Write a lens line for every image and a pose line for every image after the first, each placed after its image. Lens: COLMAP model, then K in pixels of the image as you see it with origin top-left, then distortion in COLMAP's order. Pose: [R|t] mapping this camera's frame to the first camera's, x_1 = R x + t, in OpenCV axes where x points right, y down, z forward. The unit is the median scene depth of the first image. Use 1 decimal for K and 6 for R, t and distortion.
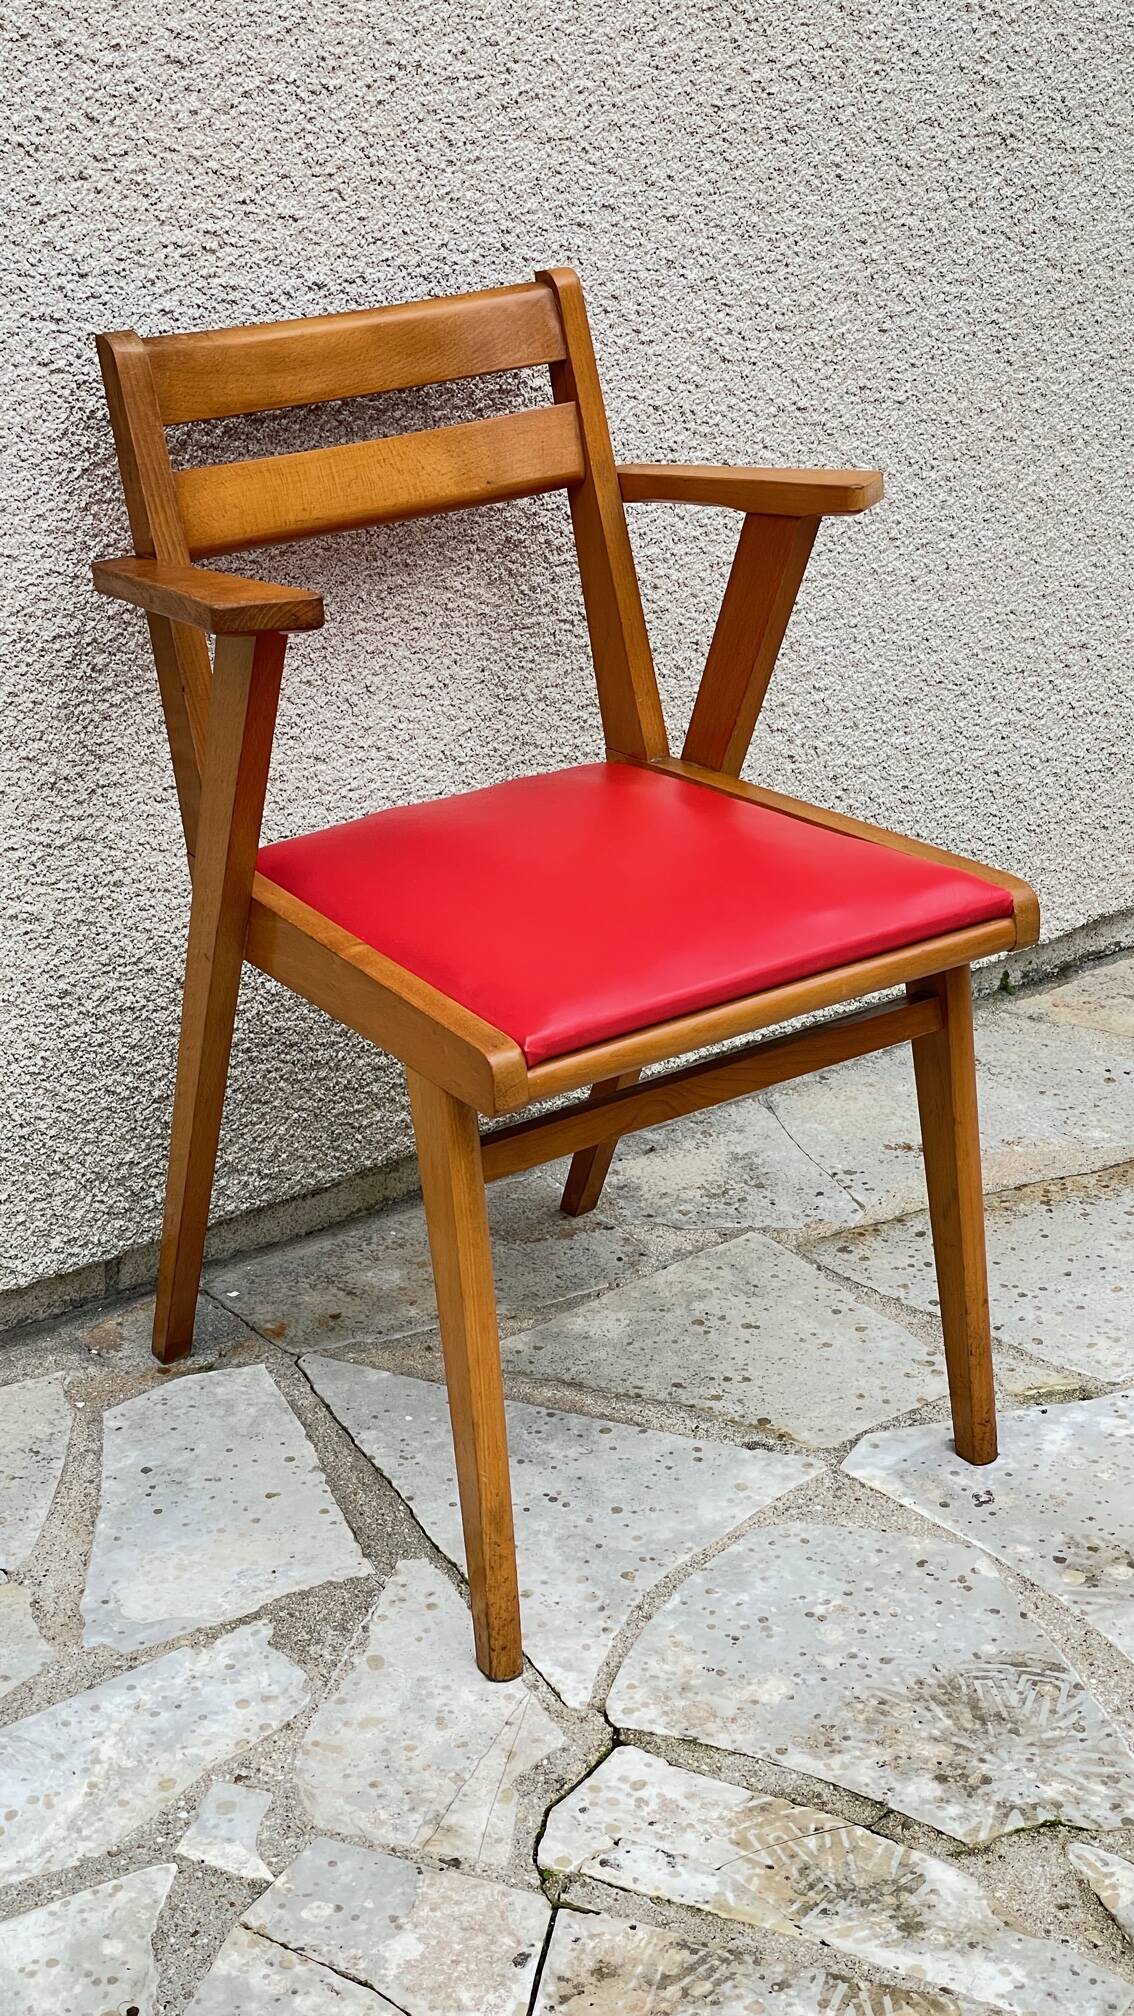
lens RADIAL K [[2994.6, 0, 540.8], [0, 2994.6, 985.9], [0, 0, 1]] dist [0.090992, 0.000000]
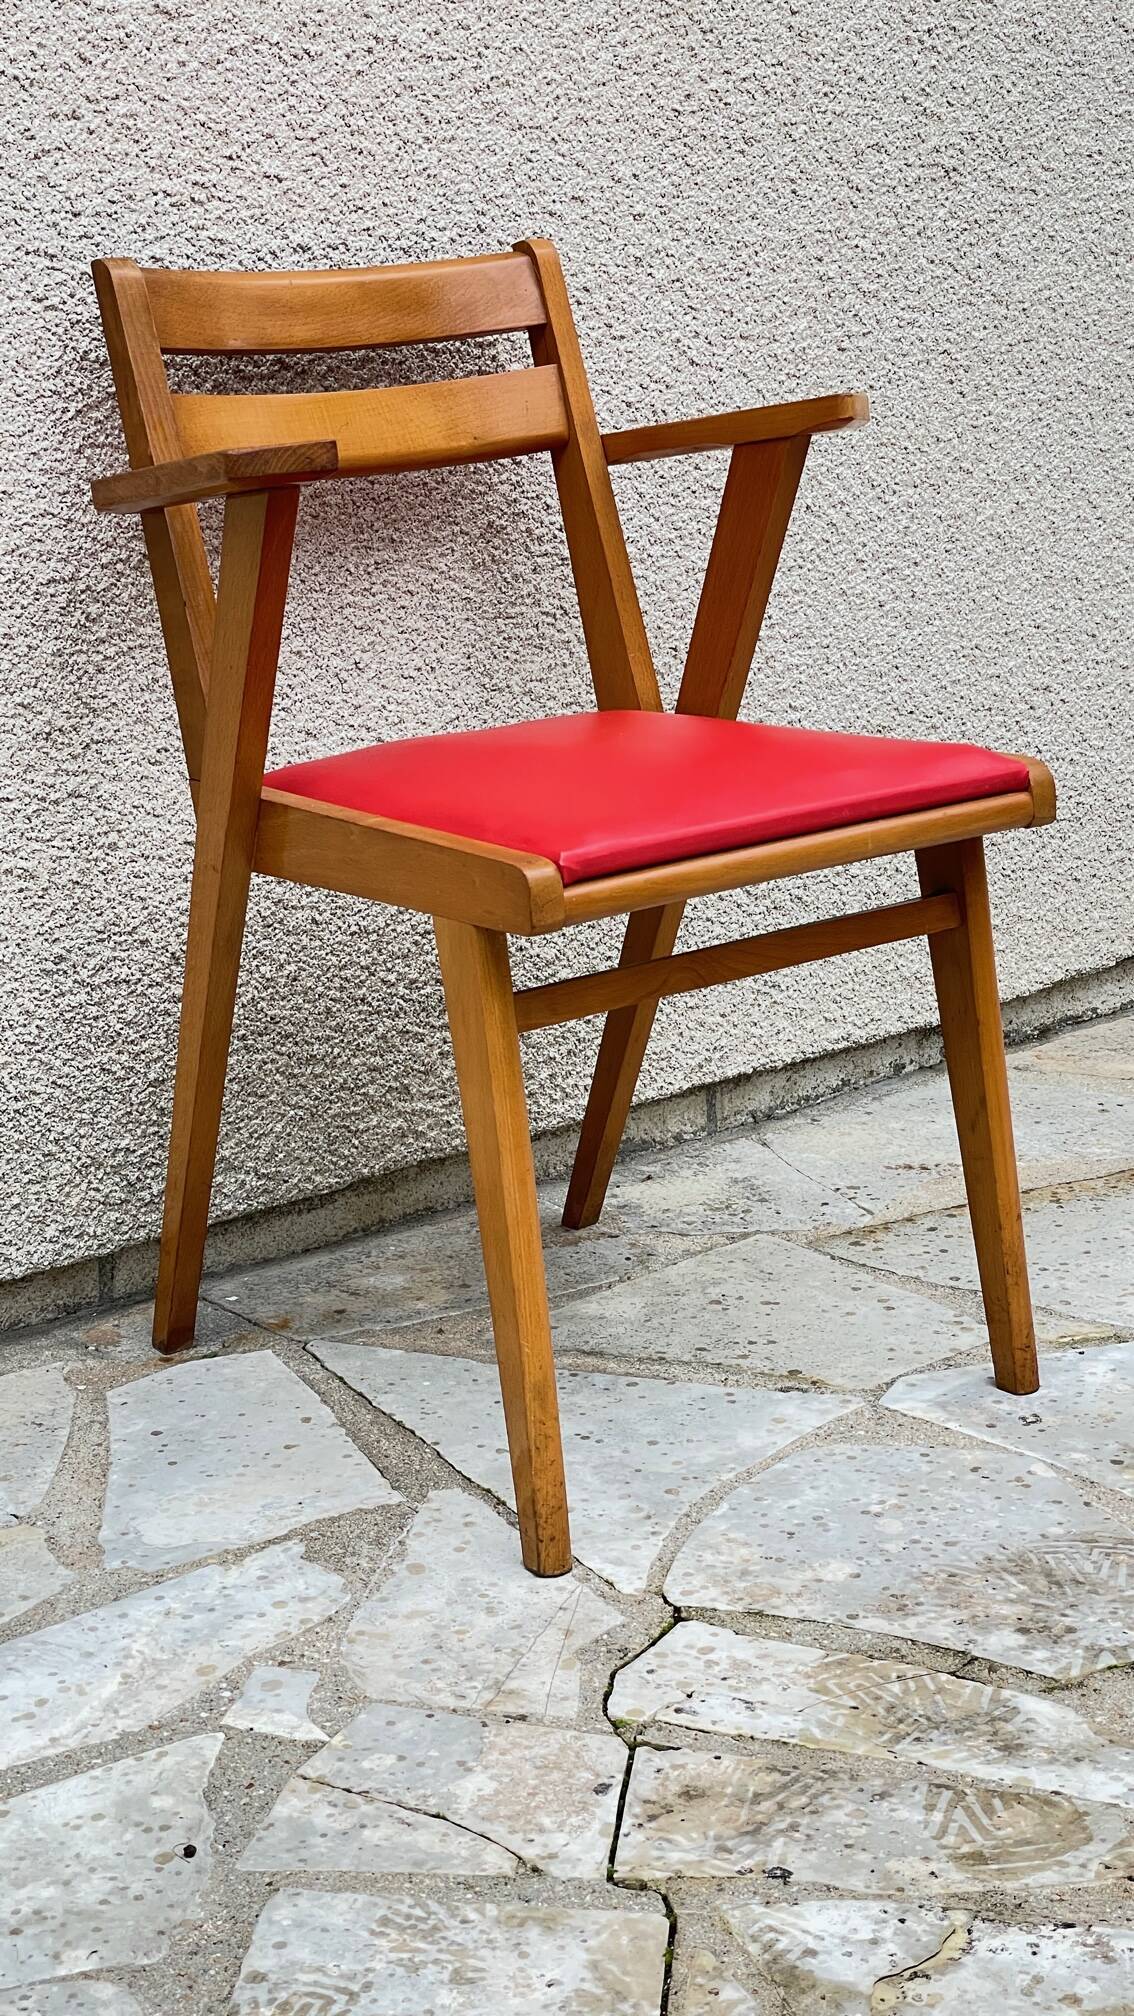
lens RADIAL K [[2994.6, 0, 544.2], [0, 2994.6, 989.9], [0, 0, 1]] dist [0.090992, 0.000000]
pose [[0.998530, -0.034172, 0.042070, -0.042917], [0.040404, 0.986682, -0.157562, 0.174462], [-0.036125, 0.159030, 0.986613, 0.031805]]
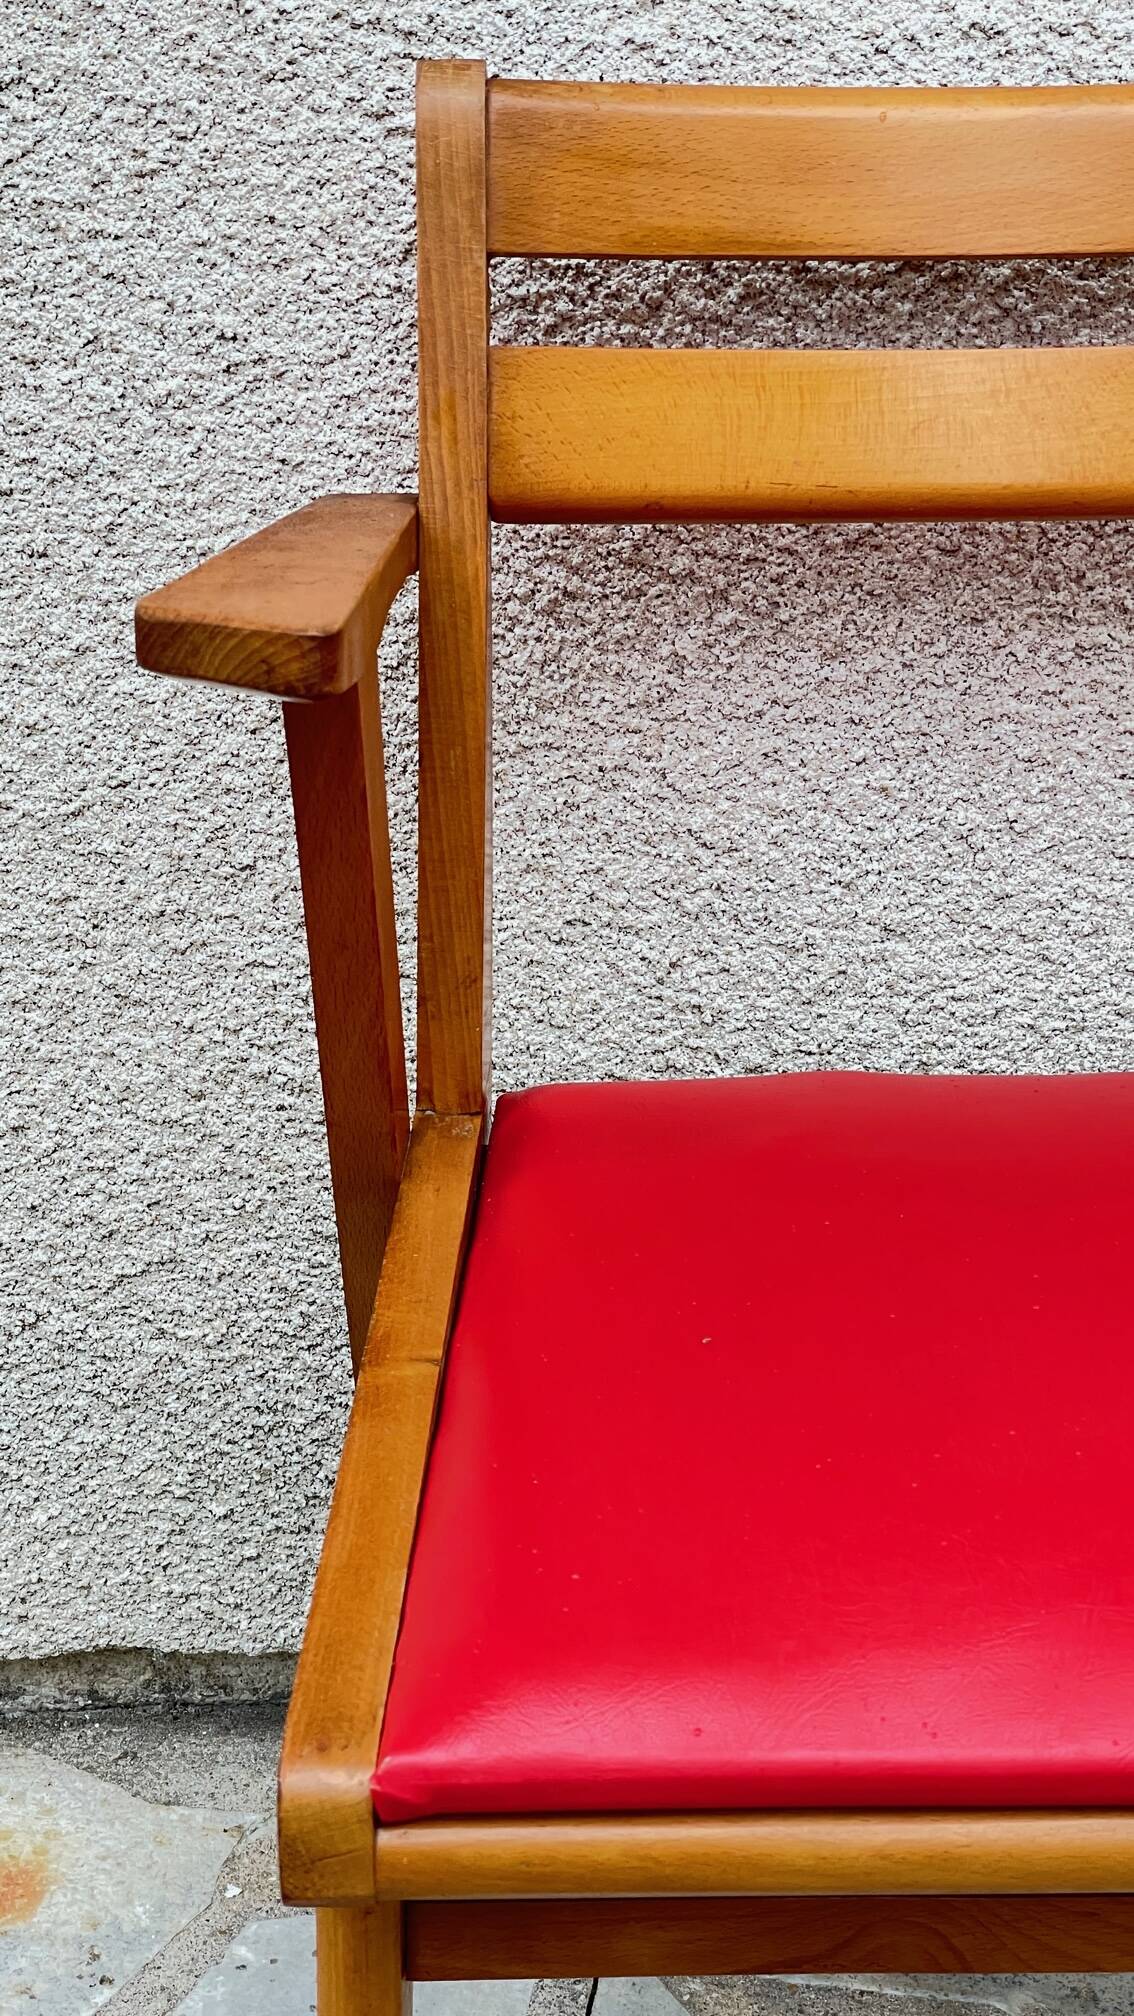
lens RADIAL K [[2994.6, 0, 531.6], [0, 2994.6, 1004.6], [0, 0, 1]] dist [0.090992, 0.000000]
pose [[0.818200, 0.252433, -0.516552, 0.162913], [-0.236023, 0.966734, 0.098579, -0.105071], [0.524253, 0.041261, 0.850562, 0.525087]]
